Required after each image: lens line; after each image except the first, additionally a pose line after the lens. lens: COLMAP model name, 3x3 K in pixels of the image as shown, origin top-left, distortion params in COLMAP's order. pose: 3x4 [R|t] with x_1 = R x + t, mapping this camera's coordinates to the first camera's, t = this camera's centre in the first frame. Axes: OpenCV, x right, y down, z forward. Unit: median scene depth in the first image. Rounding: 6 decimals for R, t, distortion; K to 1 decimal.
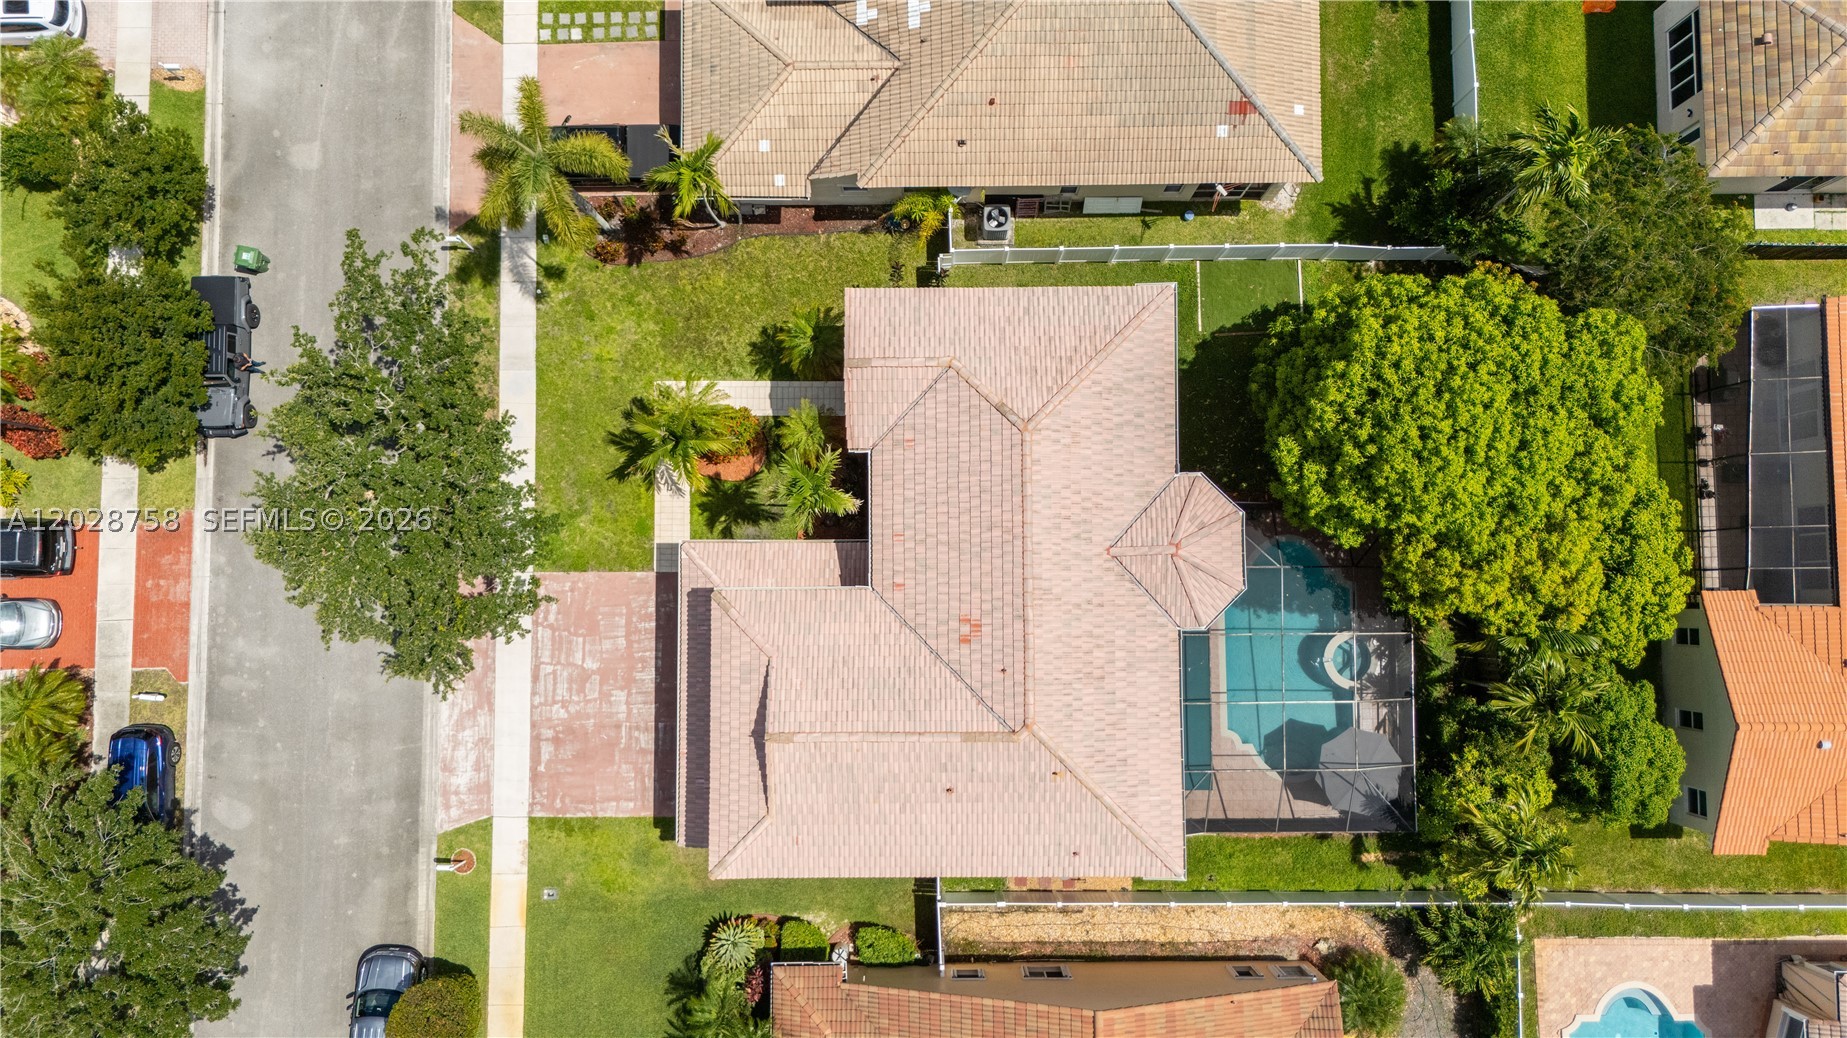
lens RADIAL K [[1340.2, 0, 925.7], [0, 1340.2, 512.3], [0, 0, 1]] dist [0.038141, 0.000354]
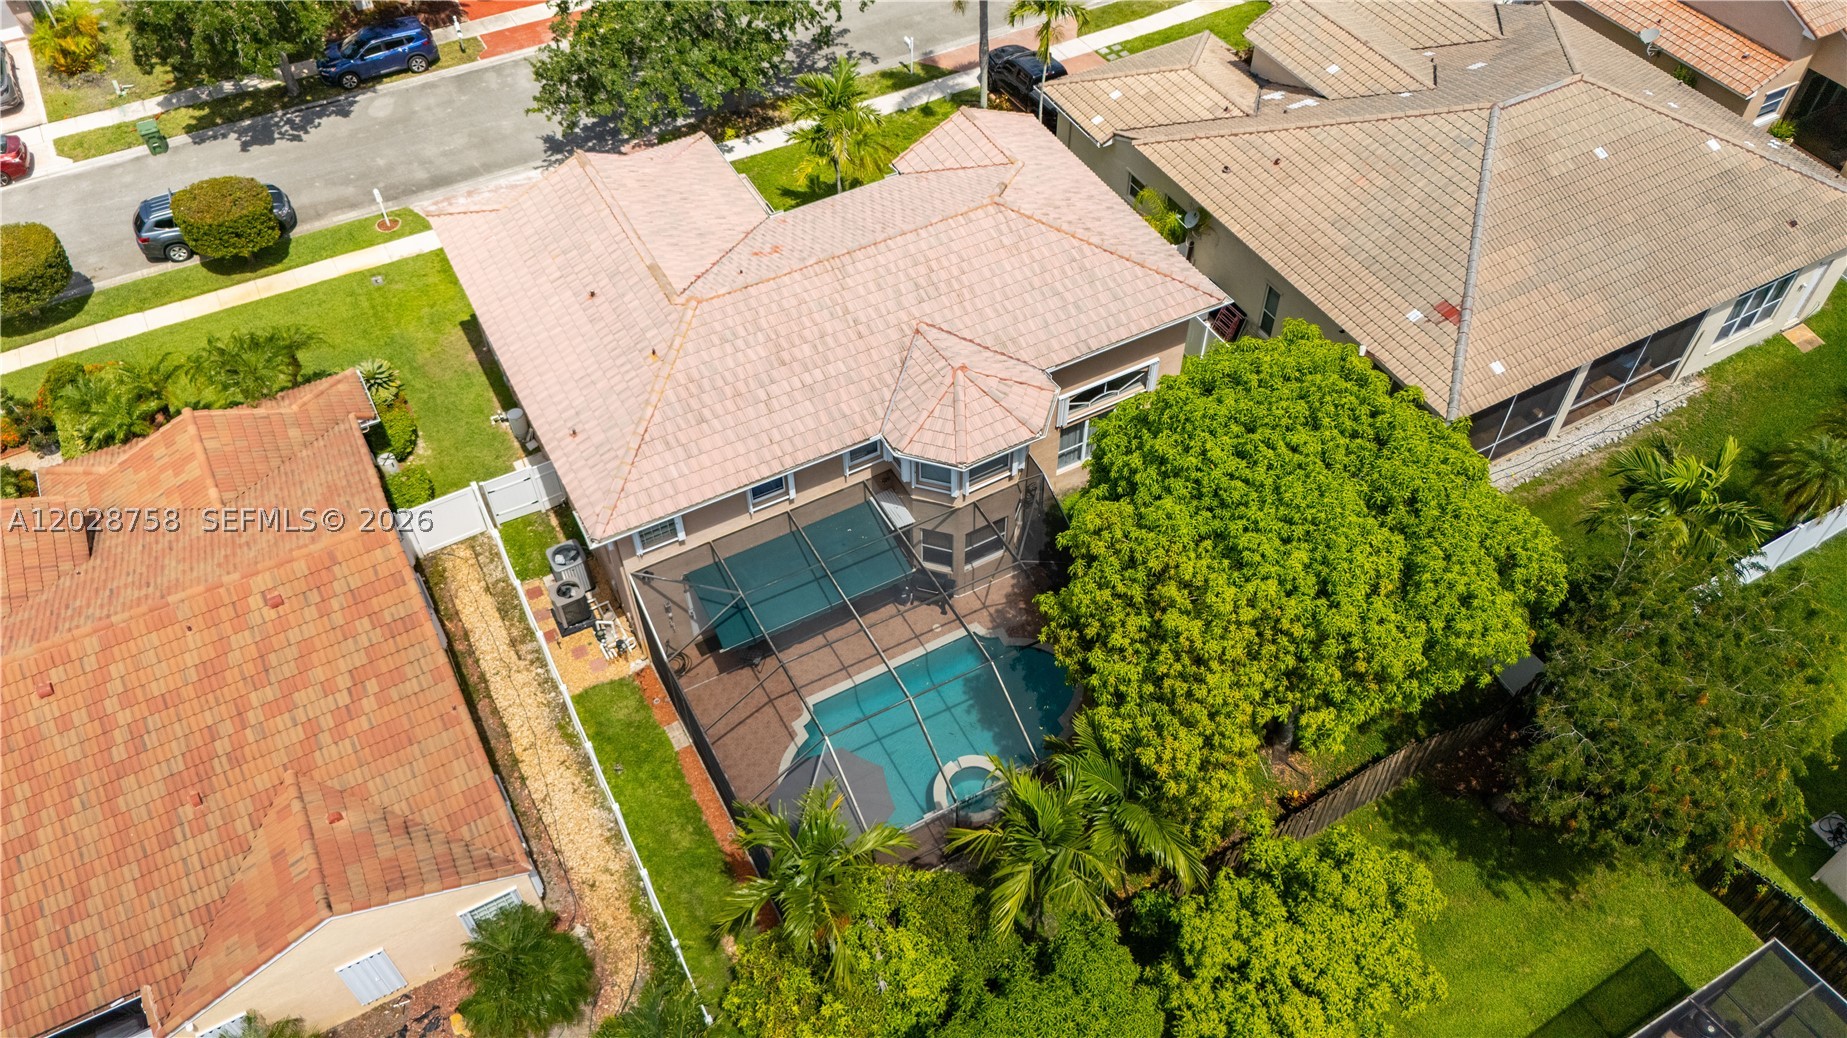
lens RADIAL K [[1360.2, 0, 930.3], [0, 1360.2, 521.6], [0, 0, 1]] dist [0.079868, -0.088487]
pose [[0.473707, 0.663138, -0.579525, 0.627324], [-0.878677, 0.400266, -0.260220, 0.258533], [0.059402, 0.632483, 0.772293, 0.343483]]
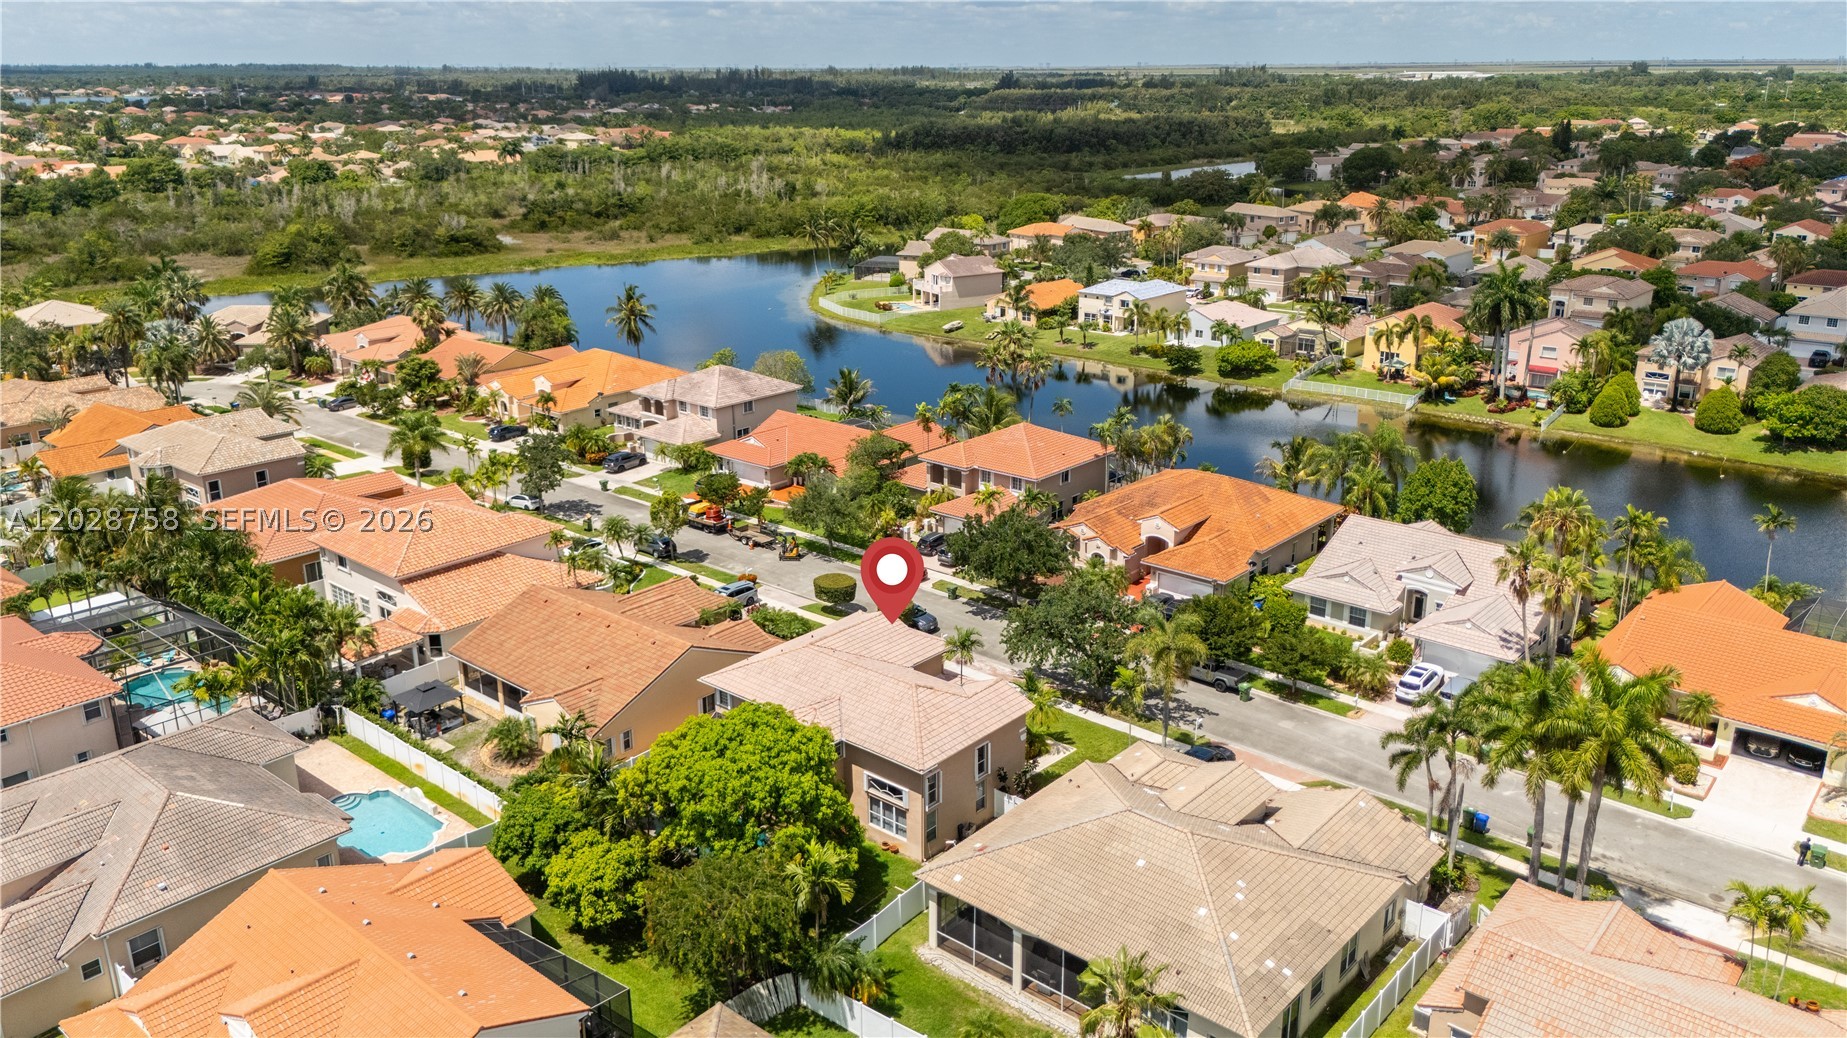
lens RADIAL K [[1377.1, 0, 925.2], [0, 1377.1, 510.5], [0, 0, 1]] dist [0.073068, -0.085620]
pose [[-0.655647, 0.237956, -0.716592, 1.209119], [-0.753109, -0.137766, 0.643310, -1.119973], [0.054358, 0.961456, 0.269532, 0.180341]]
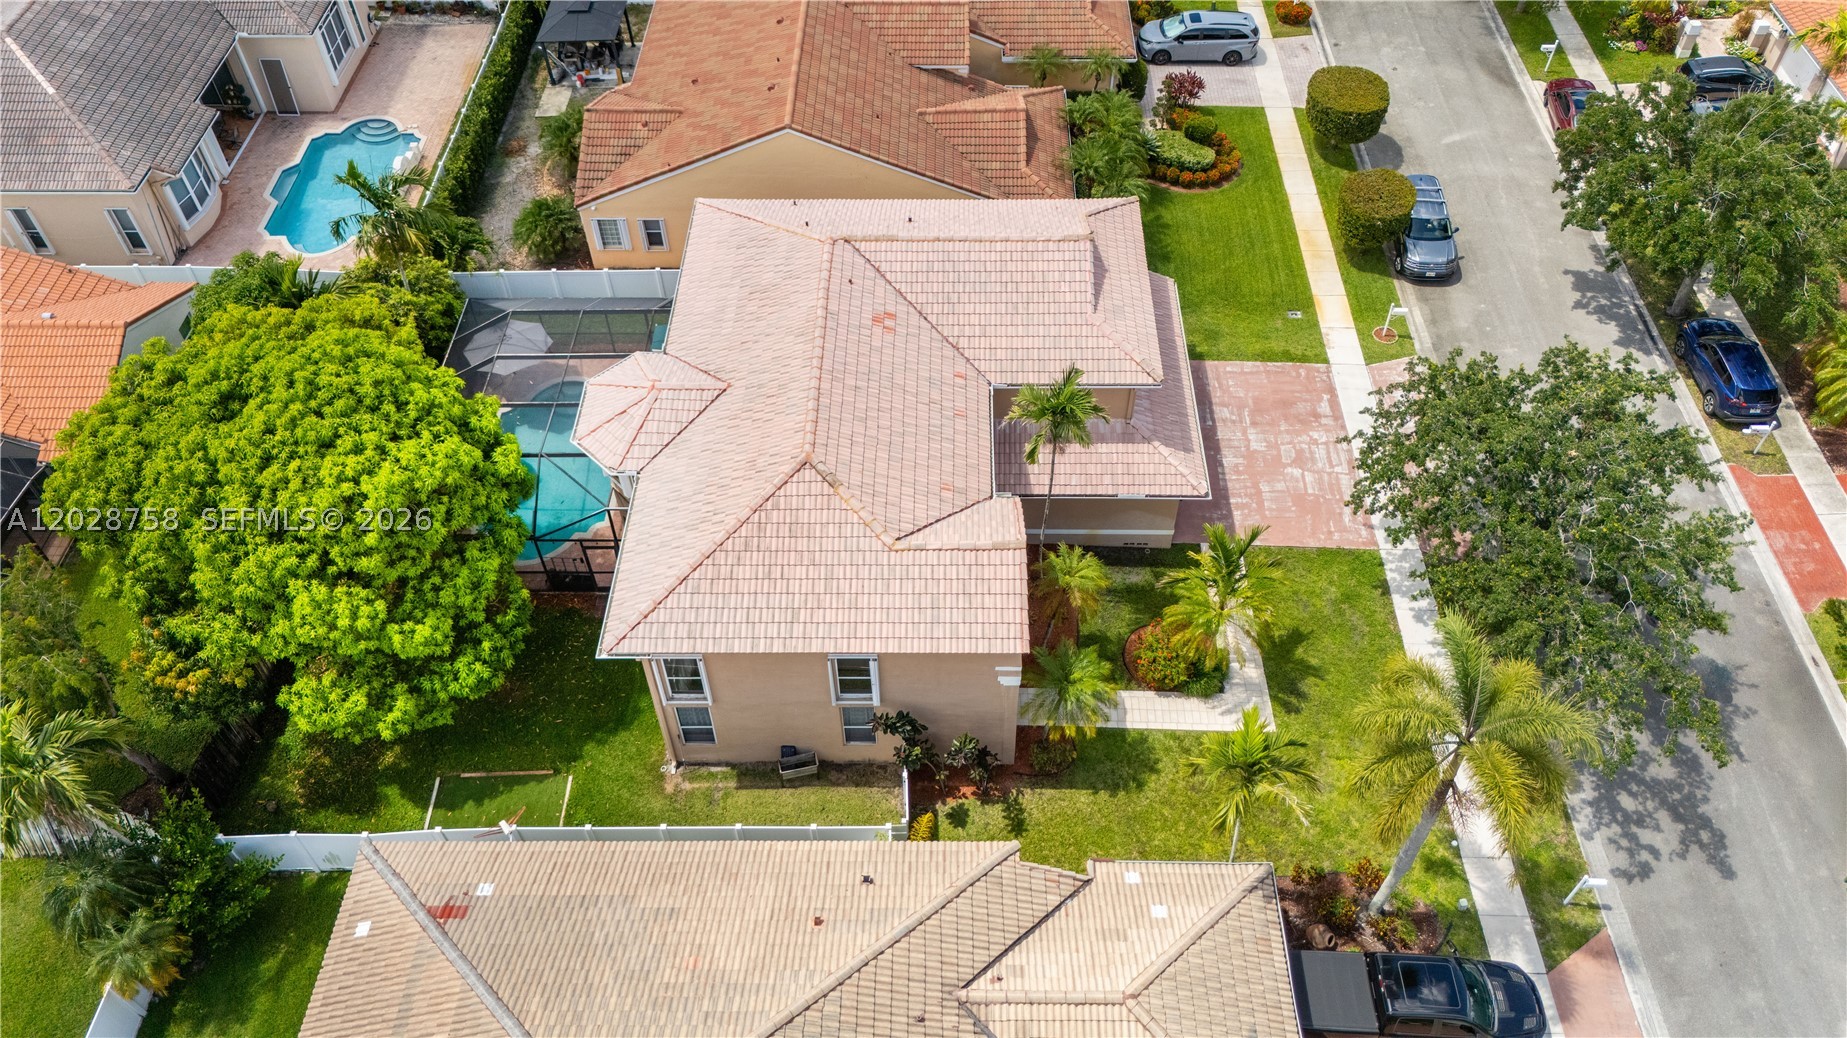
lens RADIAL K [[1377.1, 0, 925.2], [0, 1377.1, 510.5], [0, 0, 1]] dist [0.073068, -0.085620]
pose [[-0.999621, -0.005829, 0.026913, -0.019904], [0.023195, -0.704981, 0.708847, -0.596227], [0.014841, 0.709203, 0.704848, 0.338866]]
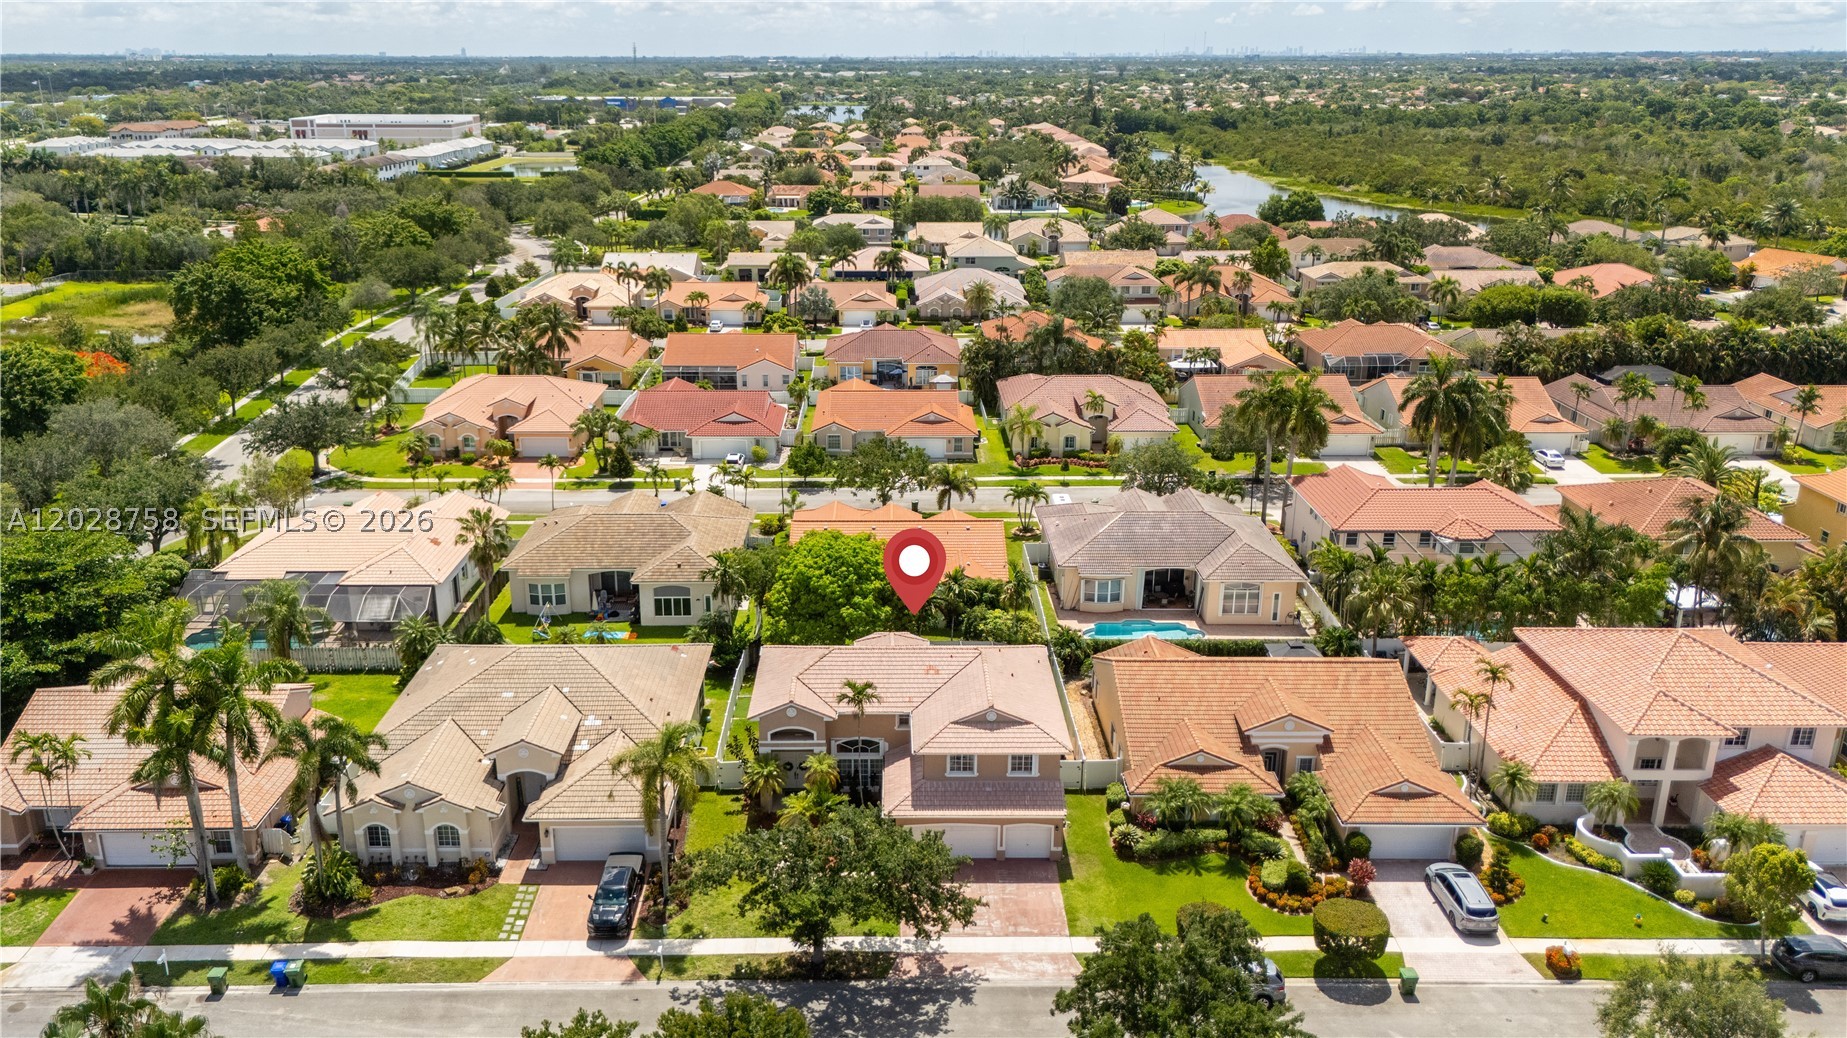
lens RADIAL K [[1392.0, 0, 888.2], [0, 1392.0, 523.1], [0, 0, 1]] dist [0.088473, -0.111020]
pose [[0.005908, -0.311505, 0.950226, -1.582470], [0.998146, 0.059409, 0.013269, -0.014147], [-0.060585, 0.948386, 0.311278, 0.125136]]
